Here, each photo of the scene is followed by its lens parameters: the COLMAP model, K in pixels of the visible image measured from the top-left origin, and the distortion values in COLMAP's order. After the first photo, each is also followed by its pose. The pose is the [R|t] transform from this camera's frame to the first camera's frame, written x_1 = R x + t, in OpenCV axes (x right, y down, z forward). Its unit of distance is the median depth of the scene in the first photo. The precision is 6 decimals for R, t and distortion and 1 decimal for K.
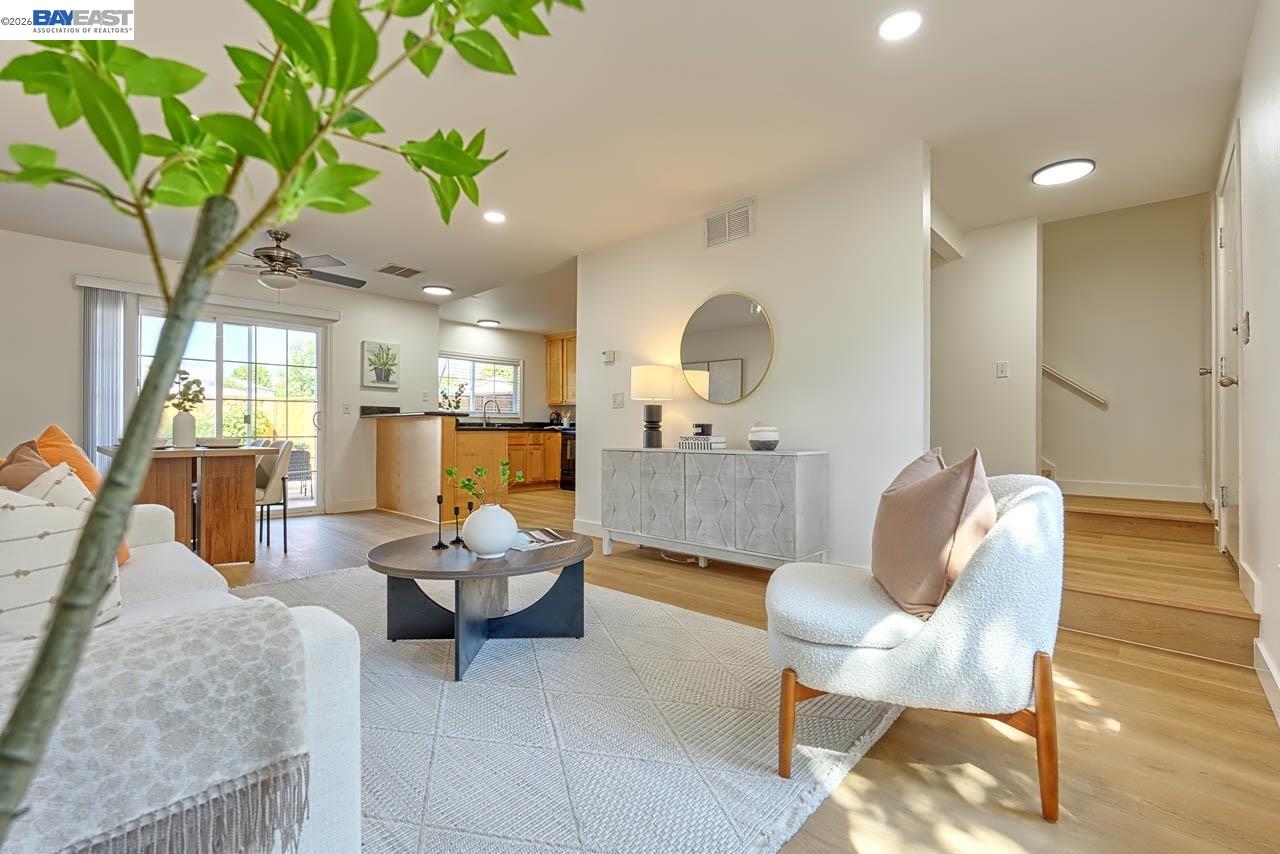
lens RADIAL K [[555.1, 0, 640.0], [0, 555.1, 427.0], [0, 0, 1]] dist [-0.006672, 0.000438]
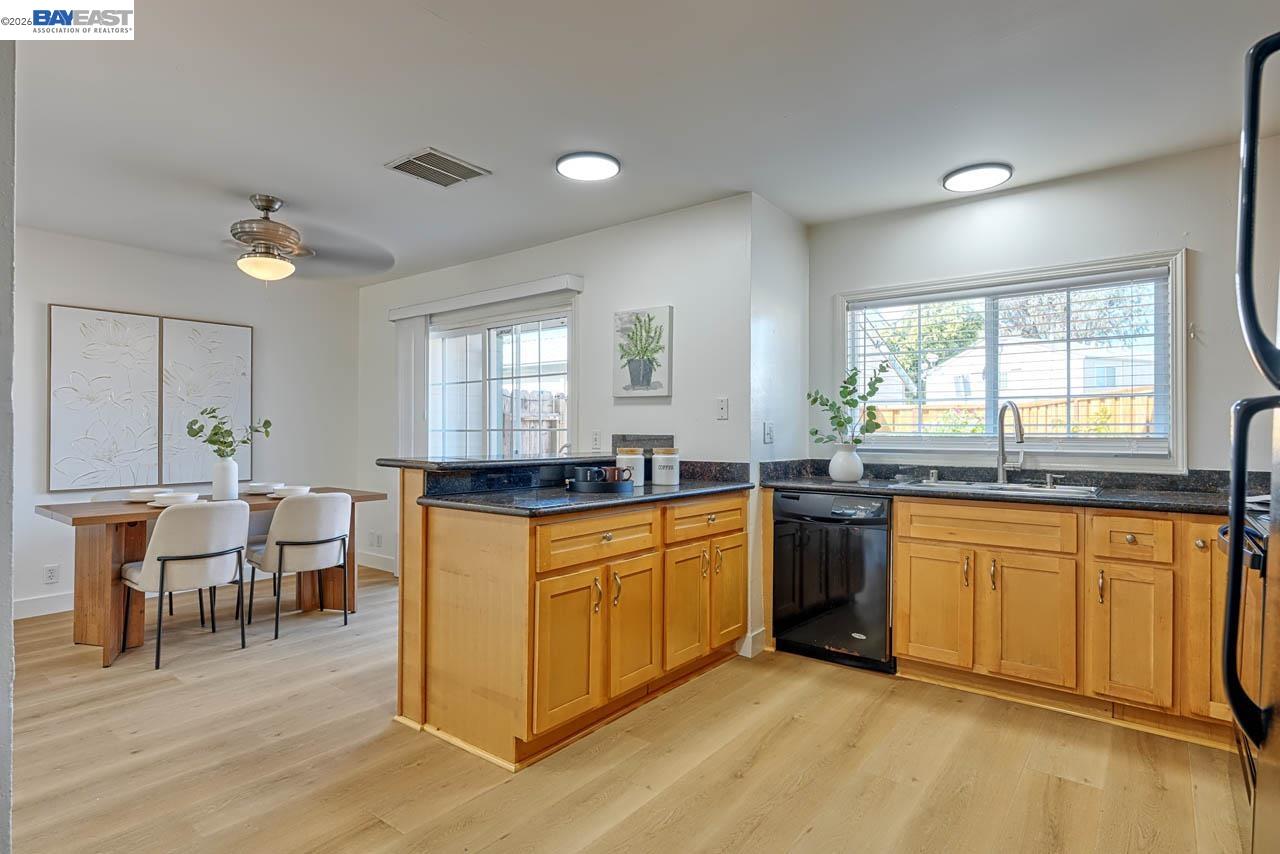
lens RADIAL K [[657.7, 0, 640.0], [0, 657.7, 427.0], [0, 0, 1]] dist [-0.004666, 0.000185]
pose [[0.083065, -0.007696, -0.996514, 0.107373], [0.001924, 0.999970, -0.007562, -0.031010], [0.996542, -0.001289, 0.083077, 0.747955]]
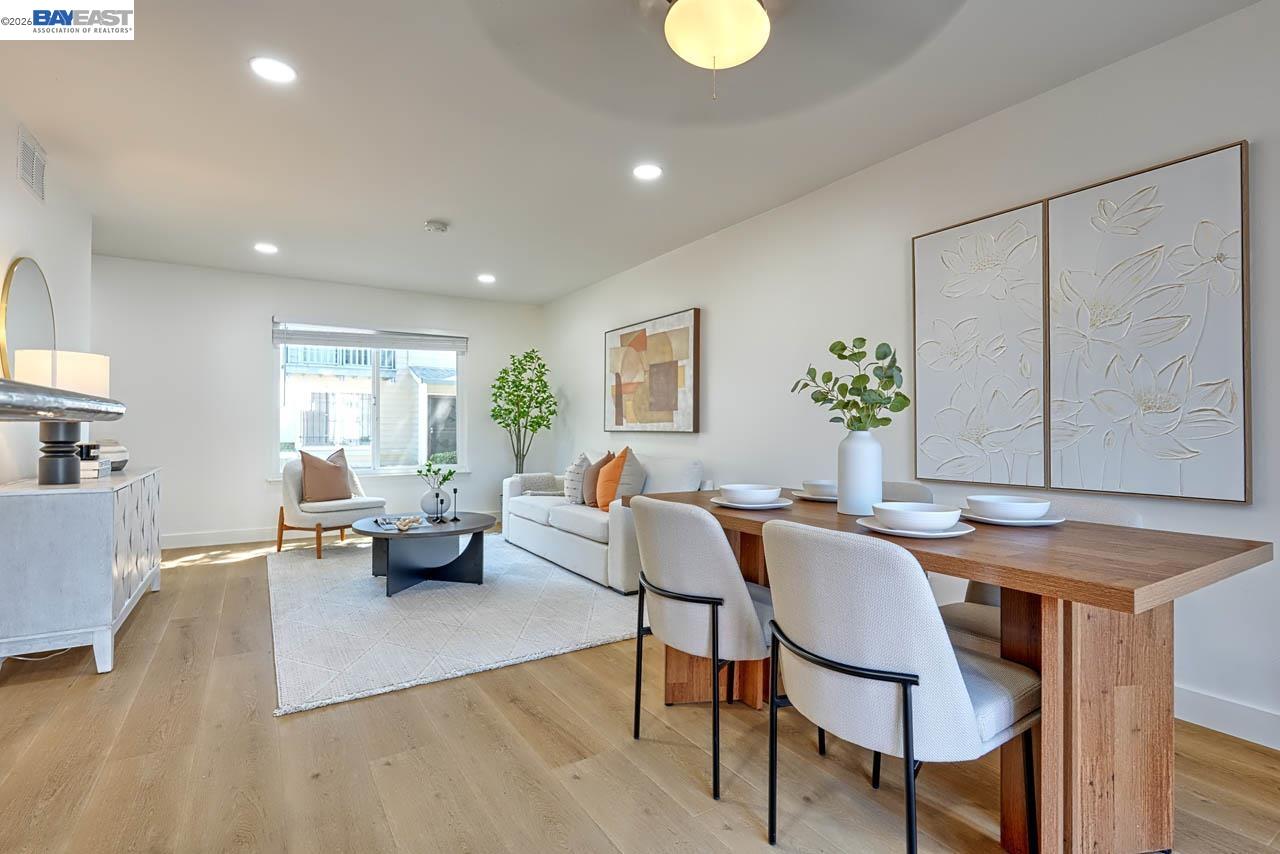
lens RADIAL K [[607.4, 0, 640.0], [0, 607.4, 427.0], [0, 0, 1]] dist [-0.003730, -0.000240]
pose [[-0.966936, -0.004457, 0.254980, -0.377703], [-0.007349, 0.999919, -0.010388, -0.011762], [-0.254913, -0.011918, -0.966890, 0.728874]]
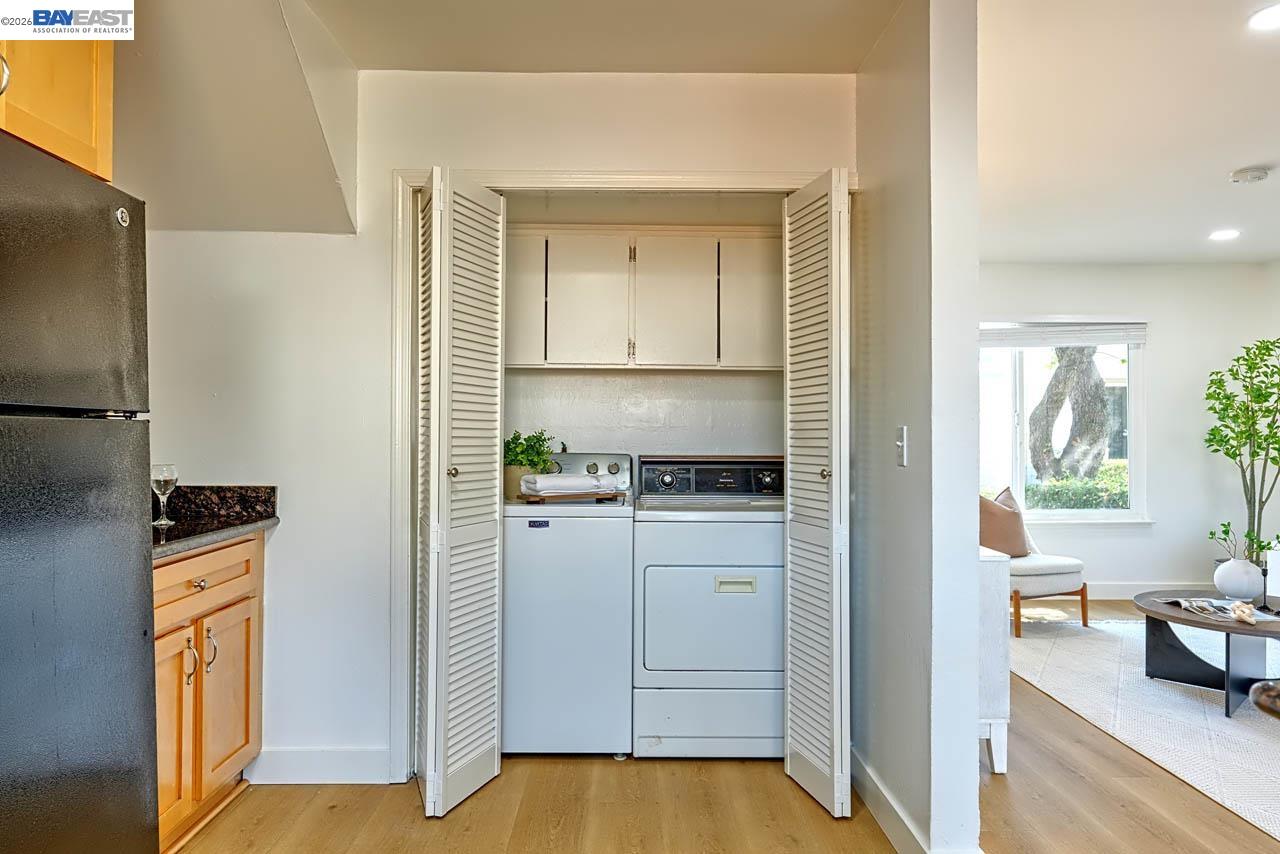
lens RADIAL K [[866.2, 0, 640.0], [0, 866.2, 427.0], [0, 0, 1]] dist [0.000099, 0.001288]
pose [[-0.691953, -0.000804, 0.721942, -0.195437], [-0.009646, 0.999920, -0.008131, -0.033175], [-0.721878, -0.012590, -0.691906, 0.873658]]
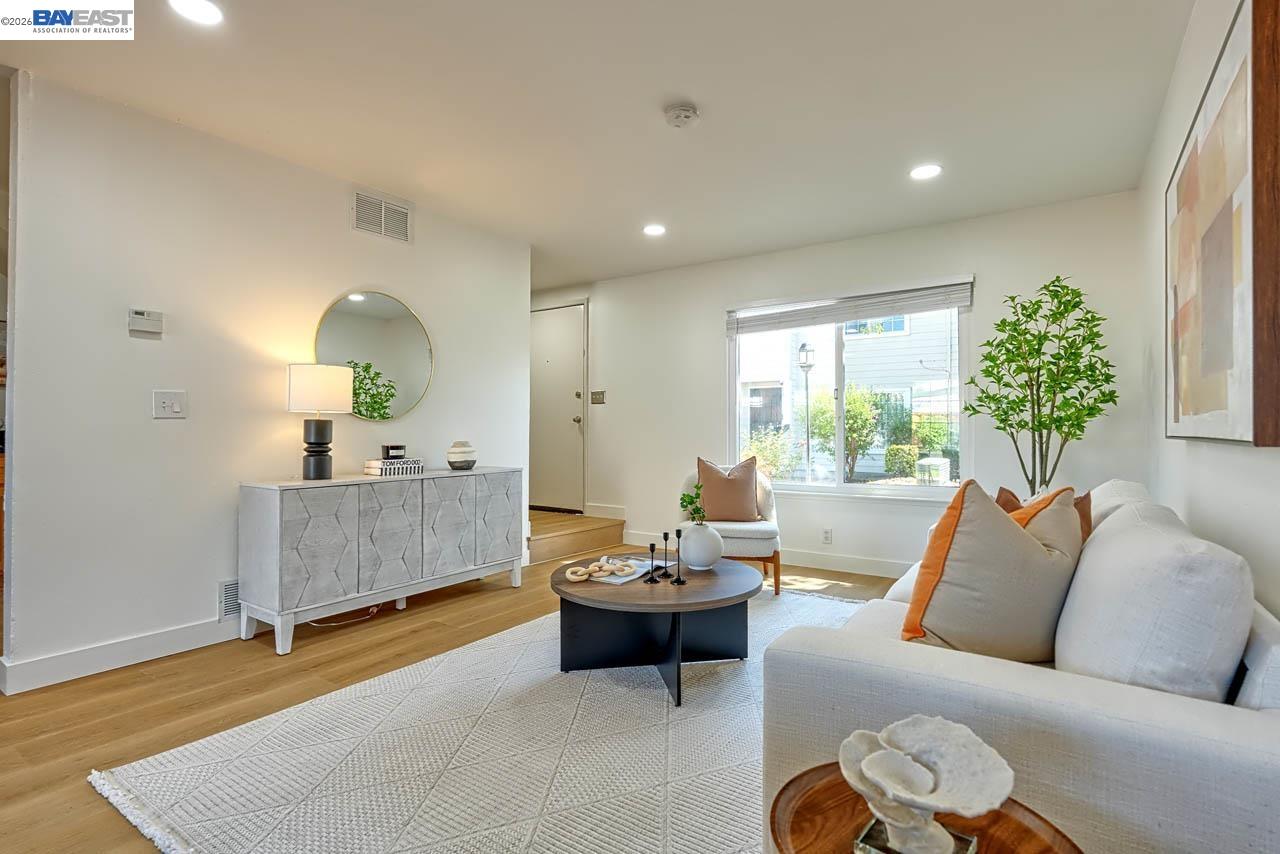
lens RADIAL K [[621.5, 0, 640.0], [0, 621.5, 427.0], [0, 0, 1]] dist [-0.010704, 0.000473]
pose [[-0.147883, 0.002240, 0.989002, -0.407277], [-0.009236, 0.999951, -0.003646, -0.015339], [-0.988962, -0.009673, -0.147855, 0.347717]]
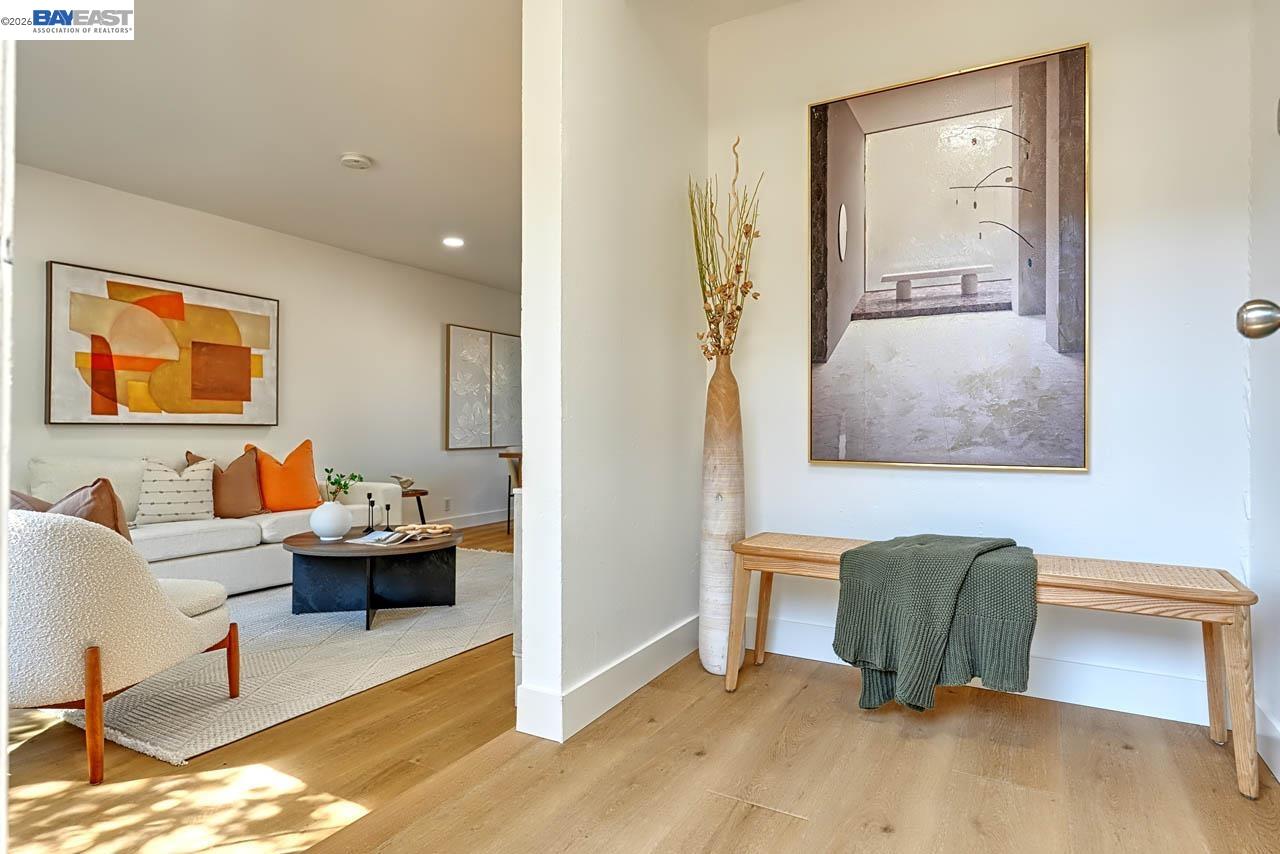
lens RADIAL K [[698.9, 0, 640.0], [0, 698.9, 427.0], [0, 0, 1]] dist [-0.004527, 0.001336]
pose [[0.240838, -0.000397, -0.970565, 0.413219], [0.001129, 0.999999, -0.000129, -0.010838], [0.970565, -0.001064, 0.240839, 0.347327]]
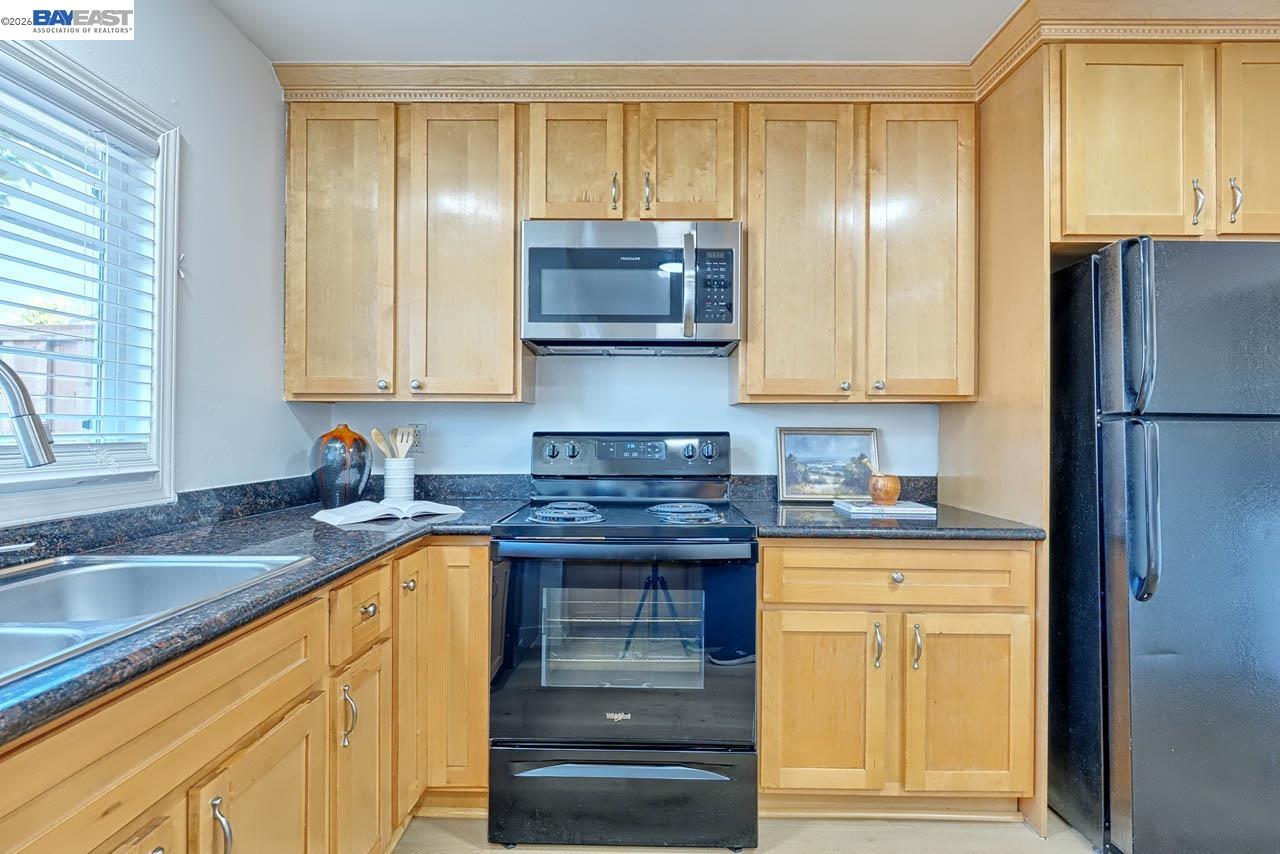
lens RADIAL K [[577.9, 0, 640.0], [0, 577.9, 427.0], [0, 0, 1]] dist [-0.010041, 0.000218]
pose [[0.740687, 0.004084, 0.671837, -0.241471], [-0.005766, 0.999983, 0.000278, -0.032819], [-0.671825, -0.004080, 0.740699, 0.833789]]
